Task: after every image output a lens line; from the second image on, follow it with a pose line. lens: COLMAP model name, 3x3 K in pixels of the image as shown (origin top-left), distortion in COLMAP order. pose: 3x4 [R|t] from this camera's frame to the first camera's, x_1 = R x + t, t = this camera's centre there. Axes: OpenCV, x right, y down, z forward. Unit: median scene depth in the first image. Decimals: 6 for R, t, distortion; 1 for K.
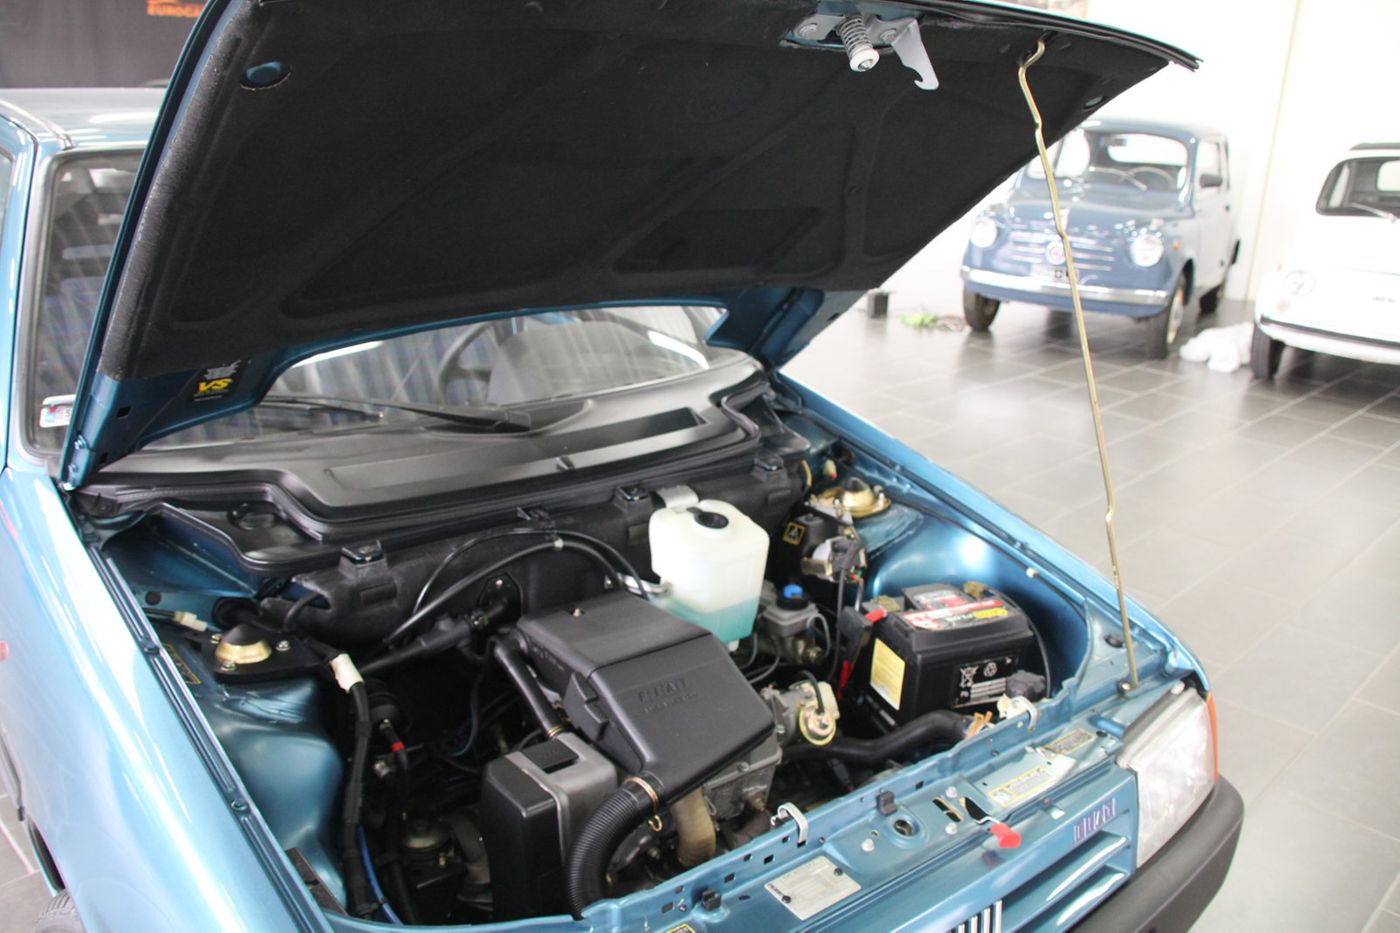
lens RADIAL K [[1139.9, 0, 700.0], [0, 1139.9, 466.5], [0, 0, 1]] dist [-0.115571, 0.002868]
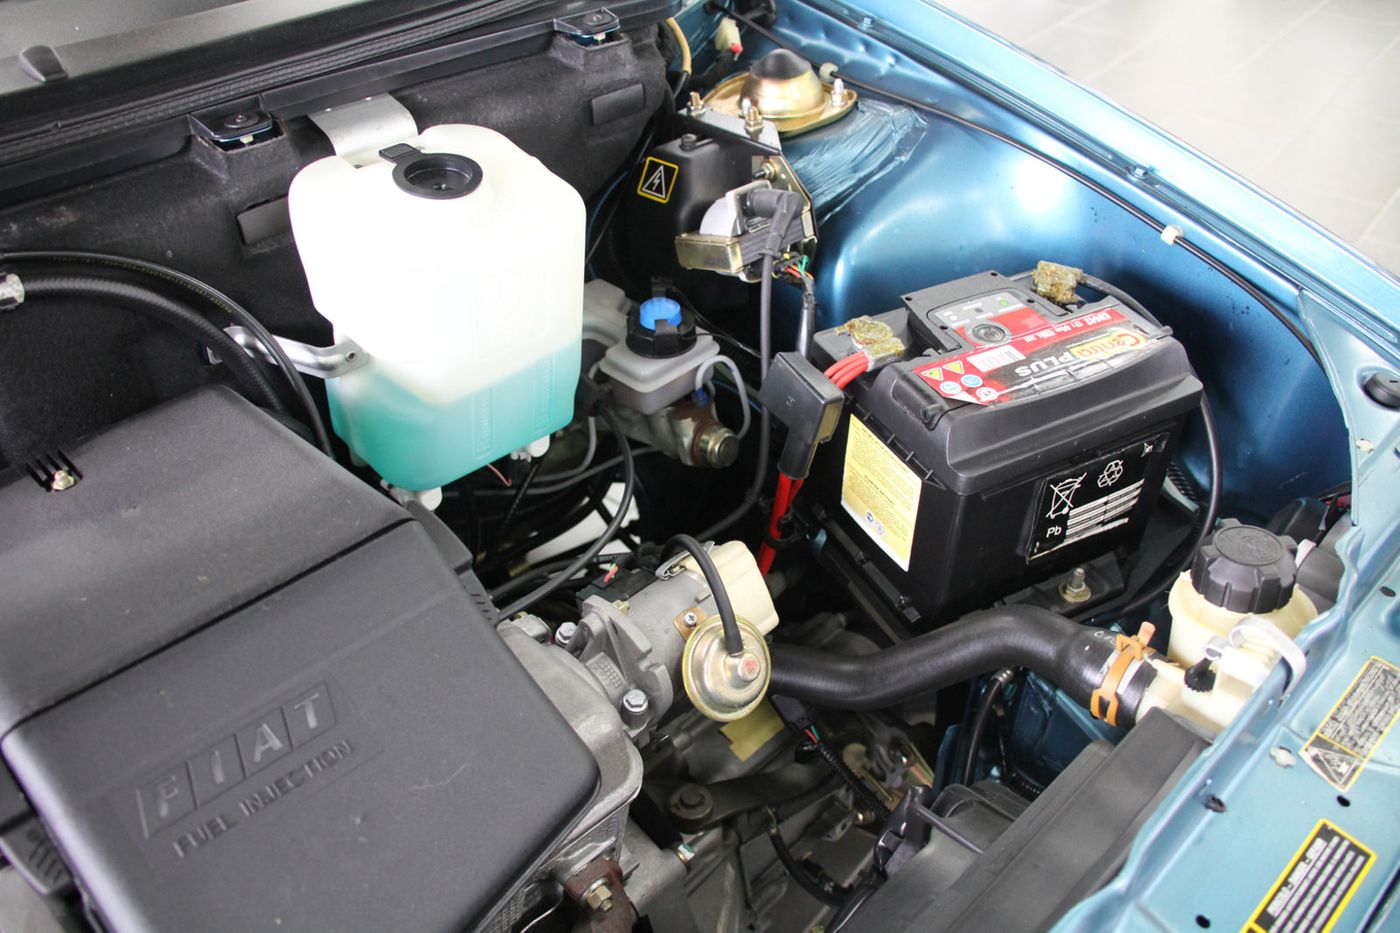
lens RADIAL K [[1139.9, 0, 700.0], [0, 1139.9, 466.5], [0, 0, 1]] dist [-0.115571, 0.002868]
pose [[0.994472, -0.094484, 0.045809, 0.070889], [0.074076, 0.940482, 0.331673, 0.017707], [-0.074420, -0.326446, 0.942282, 0.550636]]
